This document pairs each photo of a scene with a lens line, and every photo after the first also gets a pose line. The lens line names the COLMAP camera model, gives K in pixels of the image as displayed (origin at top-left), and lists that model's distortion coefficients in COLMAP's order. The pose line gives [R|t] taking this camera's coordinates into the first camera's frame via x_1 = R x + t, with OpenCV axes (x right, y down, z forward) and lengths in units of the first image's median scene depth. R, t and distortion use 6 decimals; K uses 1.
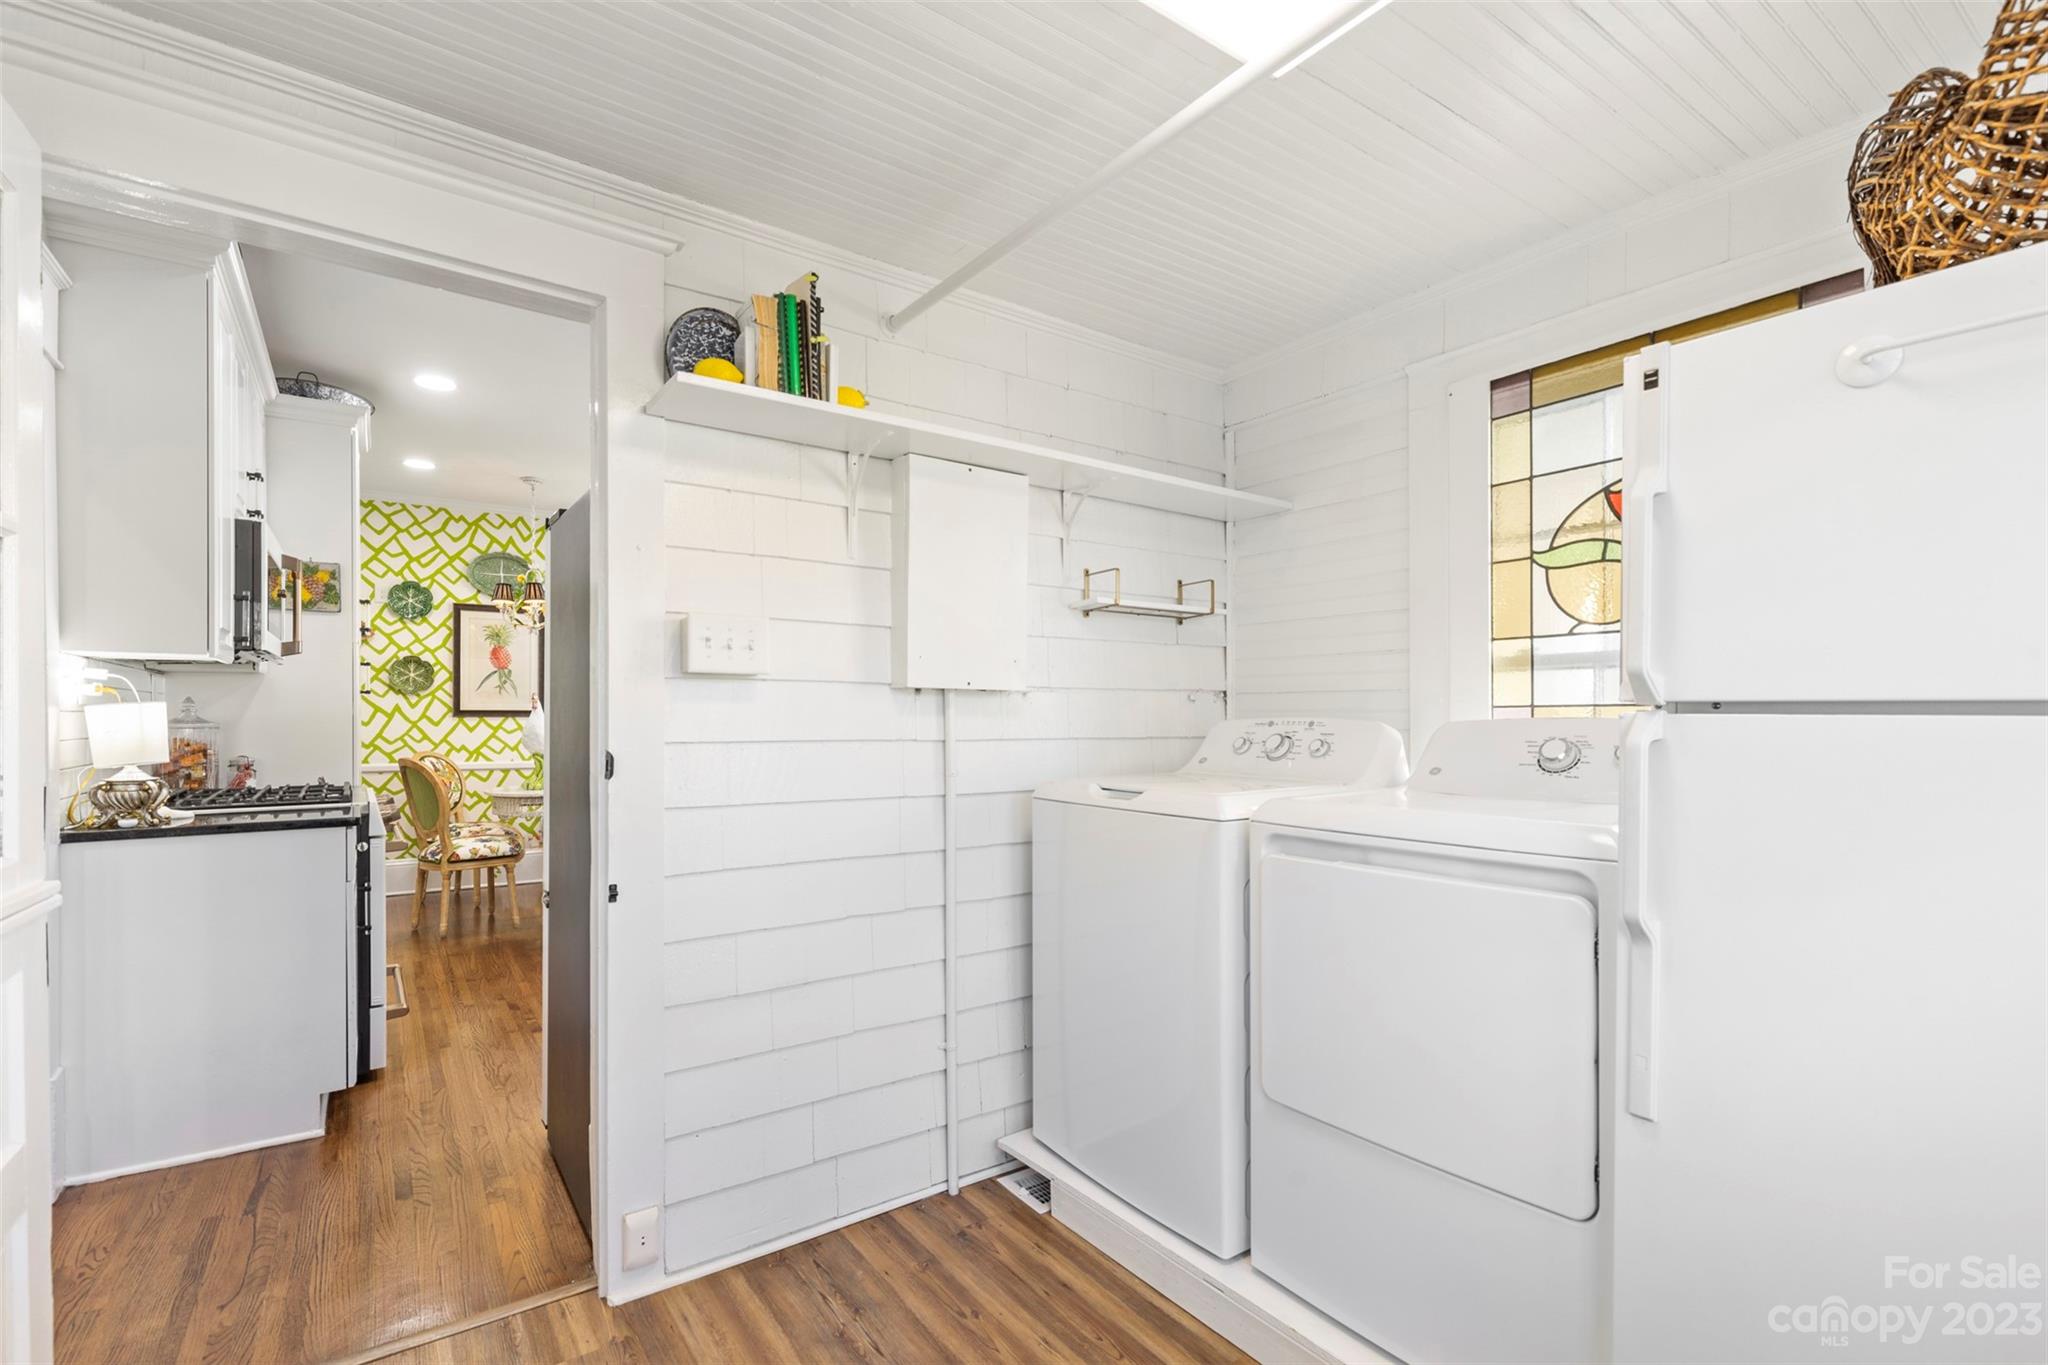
lens RADIAL K [[928.9, 0, 1036.8], [0, 928.9, 685.8], [0, 0, 1]] dist [0.002332, -0.000204]
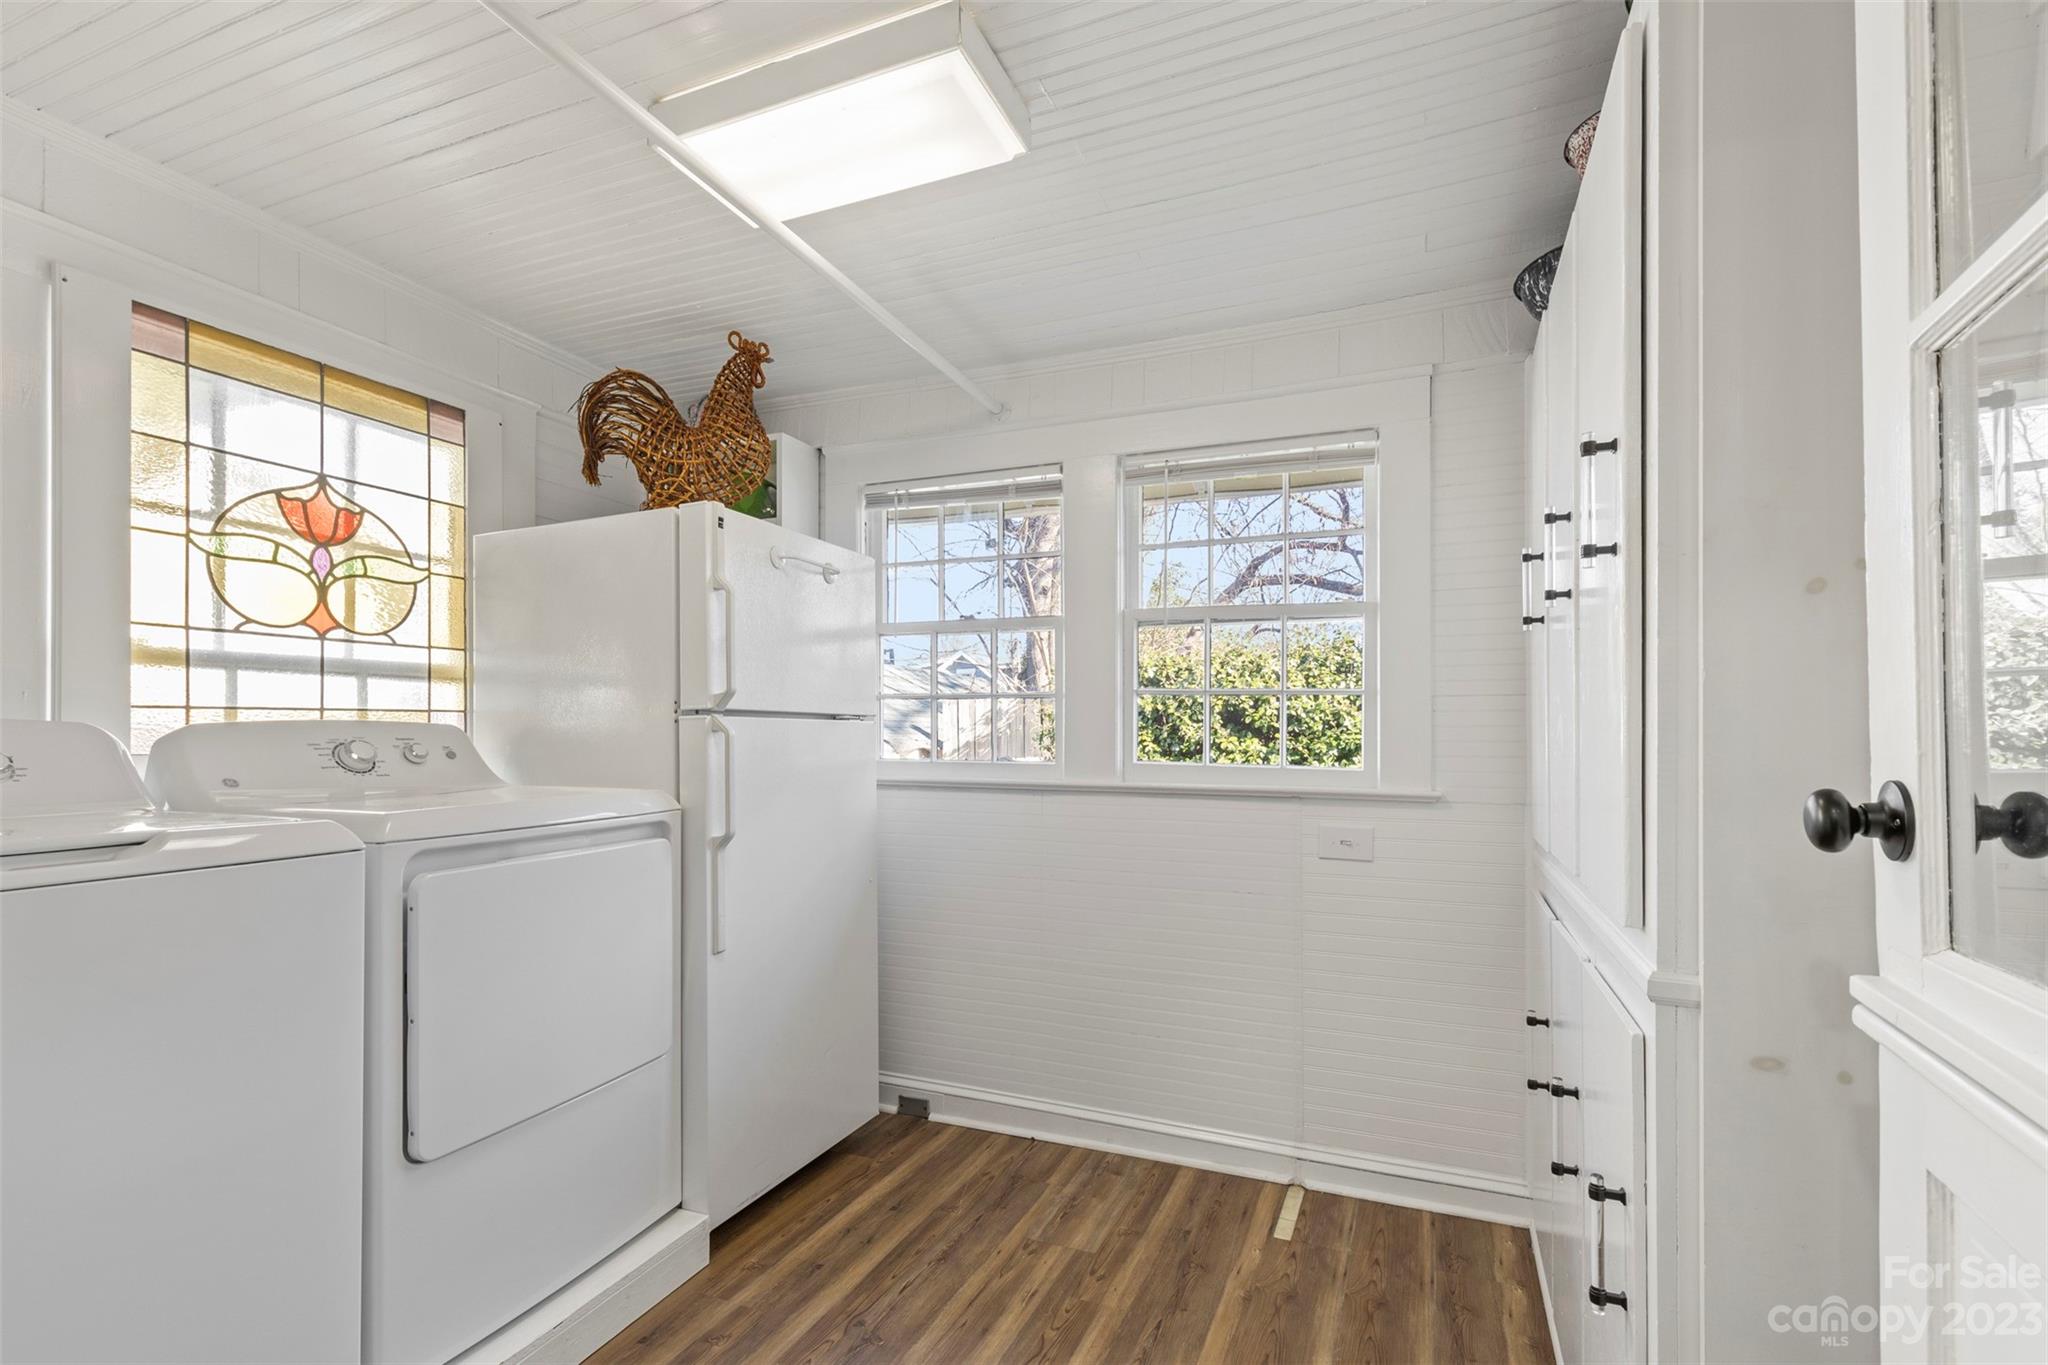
lens RADIAL K [[946.2, 0, 1036.1], [0, 946.2, 718.9], [0, 0, 1]] dist [0.013255, 0.000111]
pose [[-0.520148, 0.010141, 0.854016, -0.648220], [-0.025453, 0.999301, -0.027369, 0.037451], [-0.853697, -0.035973, -0.519527, 0.790295]]
